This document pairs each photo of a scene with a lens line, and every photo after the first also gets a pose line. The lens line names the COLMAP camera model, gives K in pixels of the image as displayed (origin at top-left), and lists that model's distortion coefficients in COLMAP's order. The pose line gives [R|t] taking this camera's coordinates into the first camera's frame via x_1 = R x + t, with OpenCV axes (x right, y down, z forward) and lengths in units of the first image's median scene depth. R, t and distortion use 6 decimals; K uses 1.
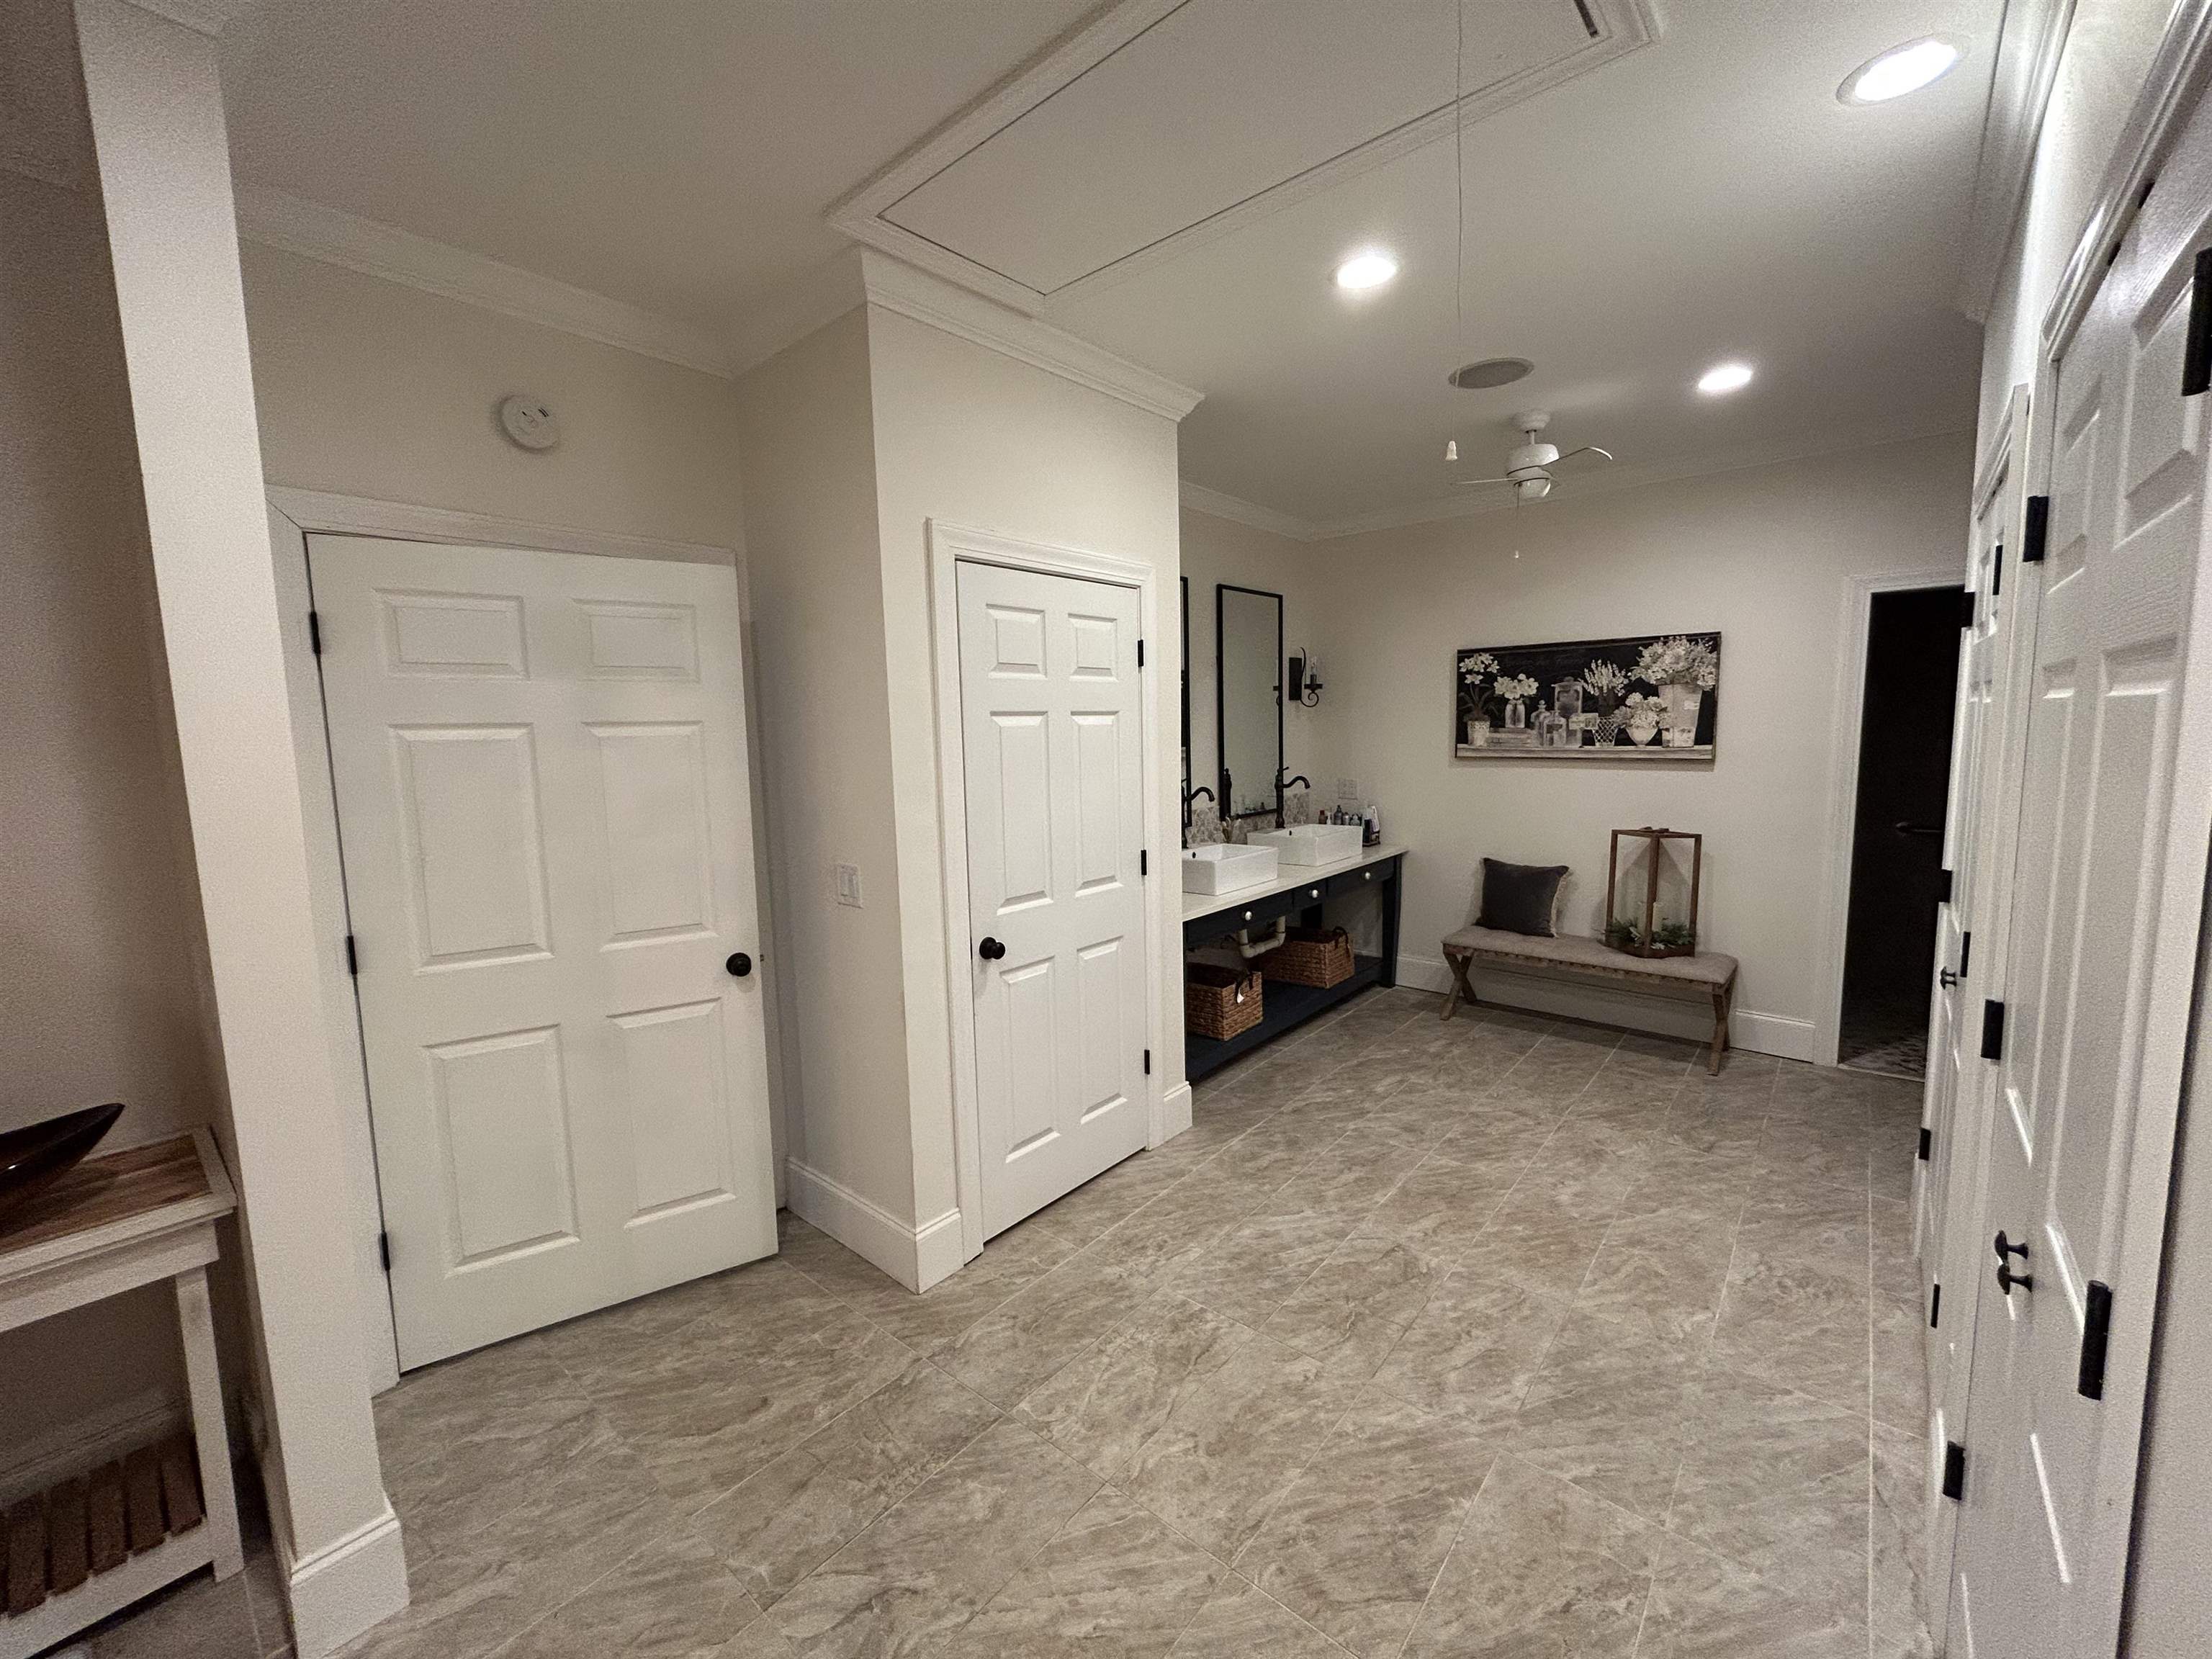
lens RADIAL K [[890.9, 0, 1101.6], [0, 890.9, 826.0], [0, 0, 1]] dist [0.000707, 0.000906]
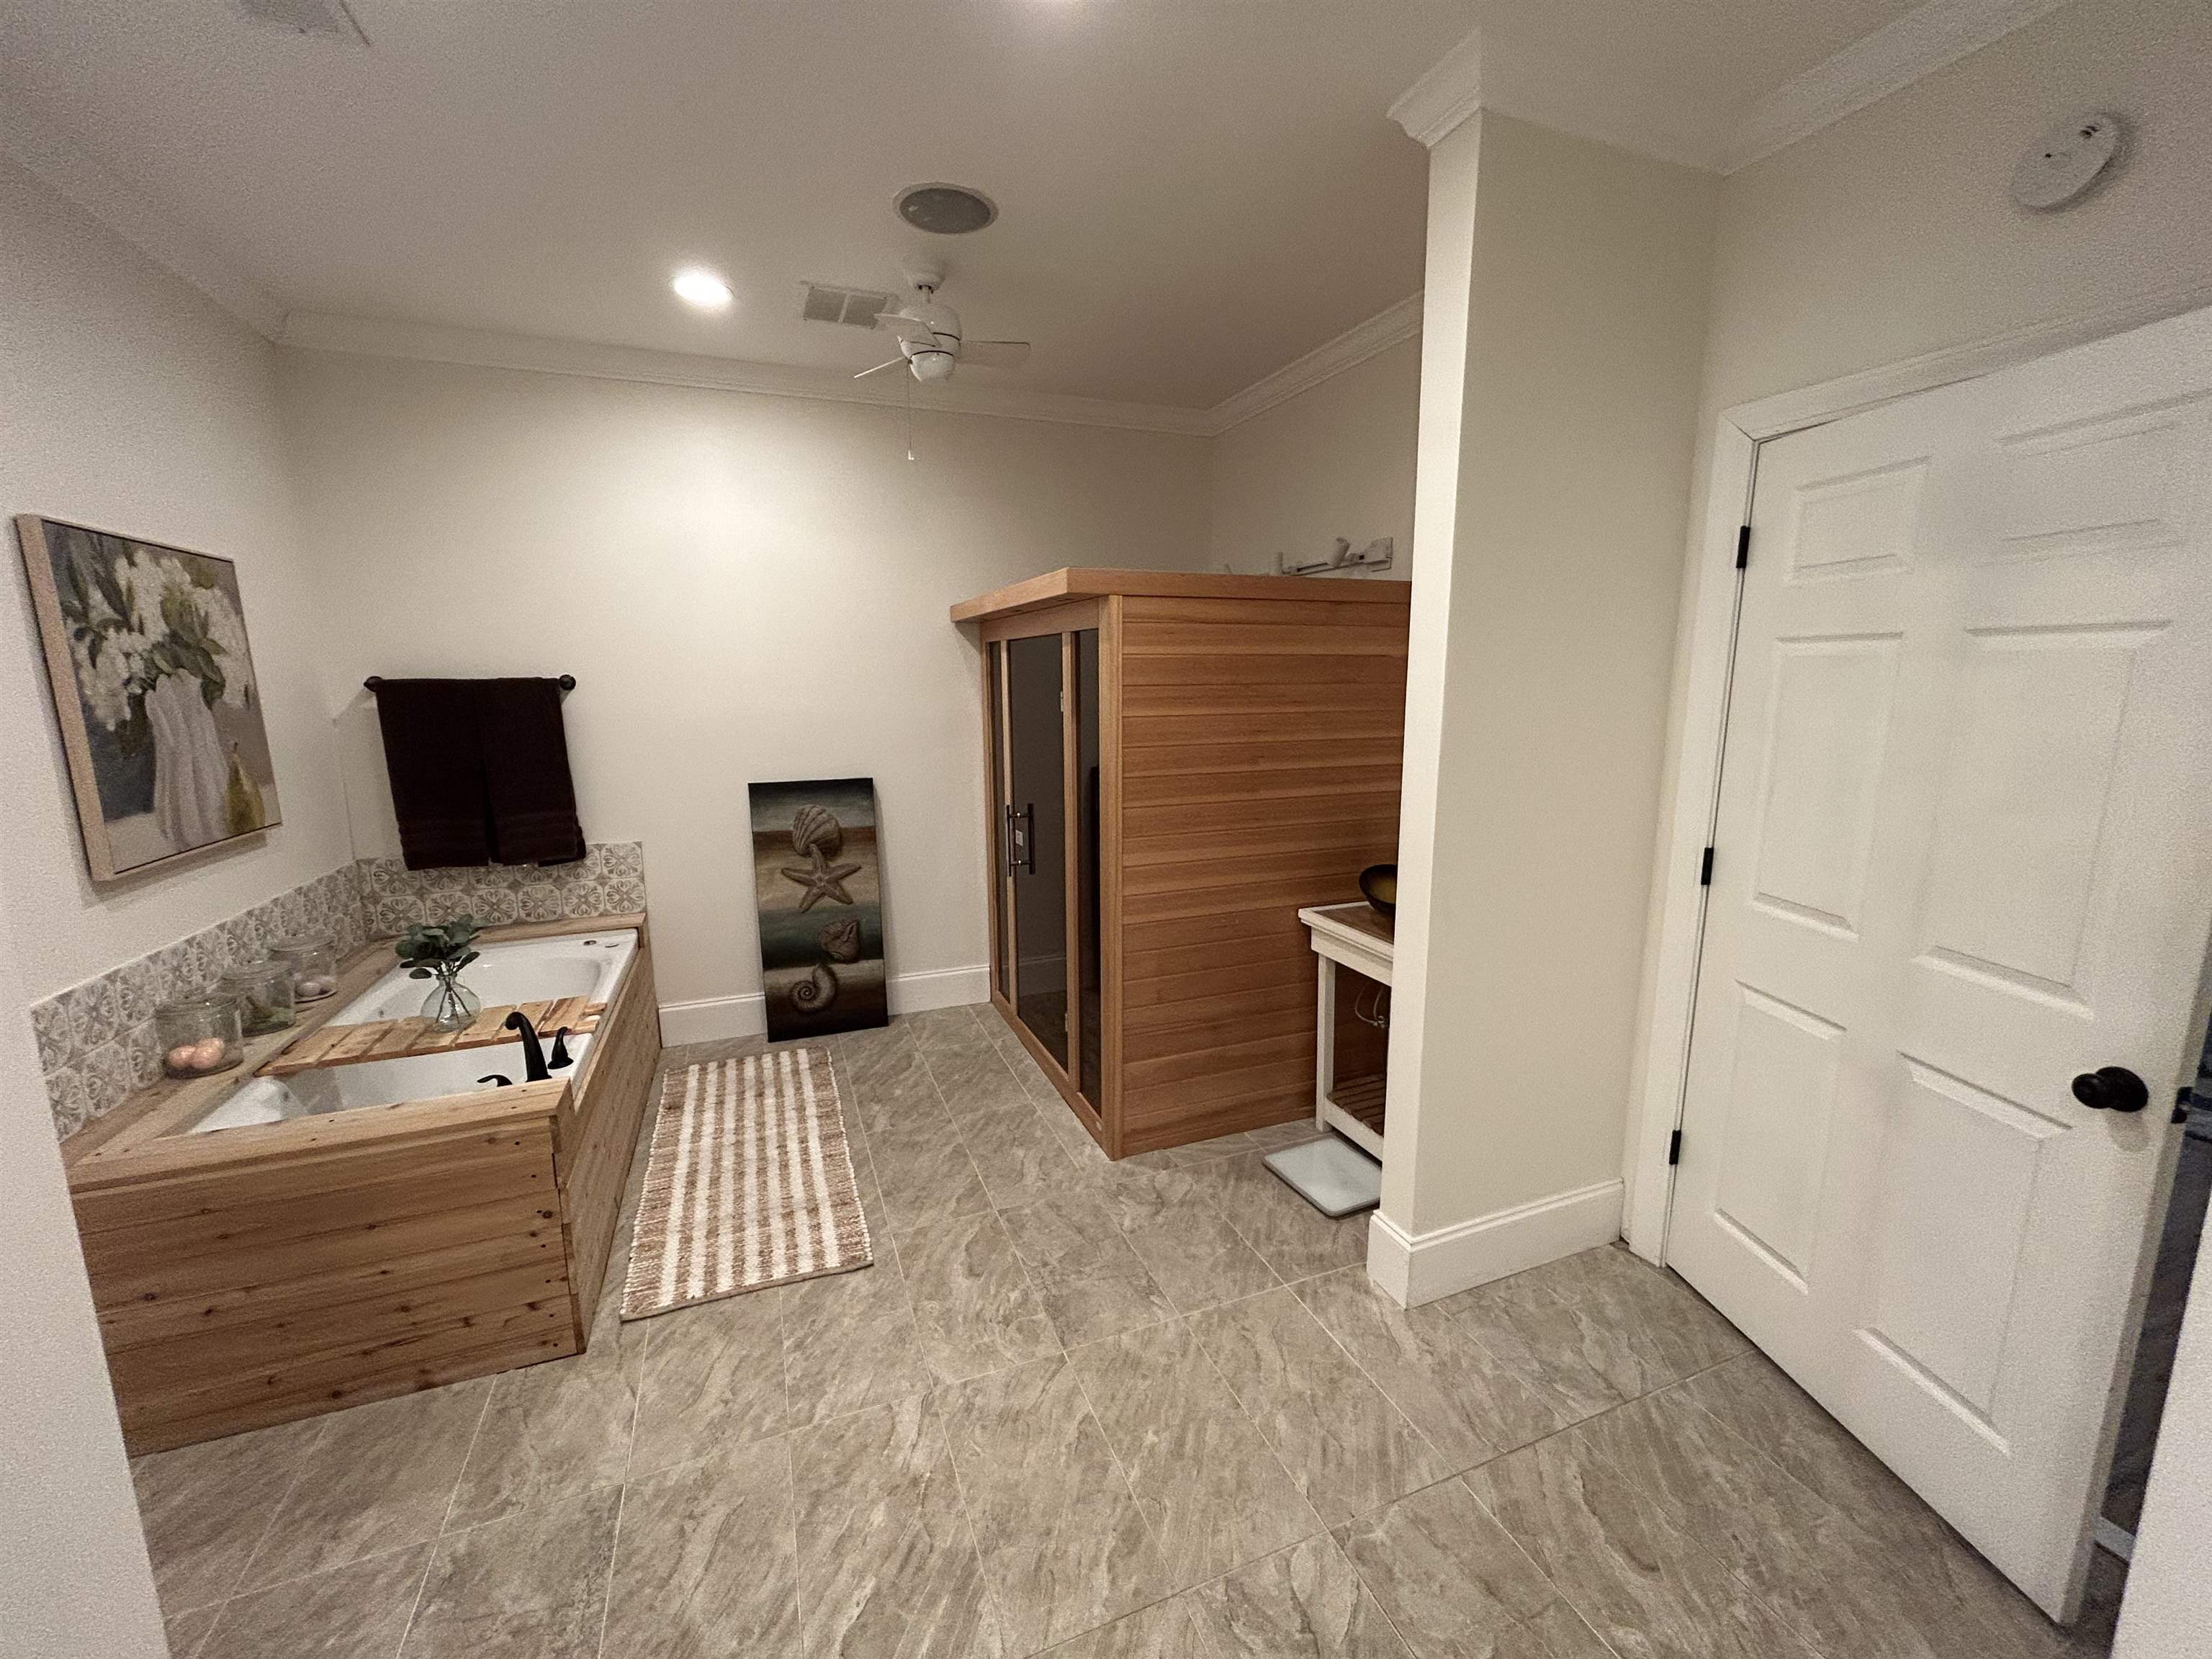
lens RADIAL K [[890.9, 0, 1106.5], [0, 890.9, 832.5], [0, 0, 1]] dist [0.000707, 0.000906]
pose [[-0.463876, 0.179825, -0.867457, 0.161462], [-0.080112, 0.966655, 0.243229, -0.038831], [0.882270, 0.182321, -0.434002, 0.362381]]
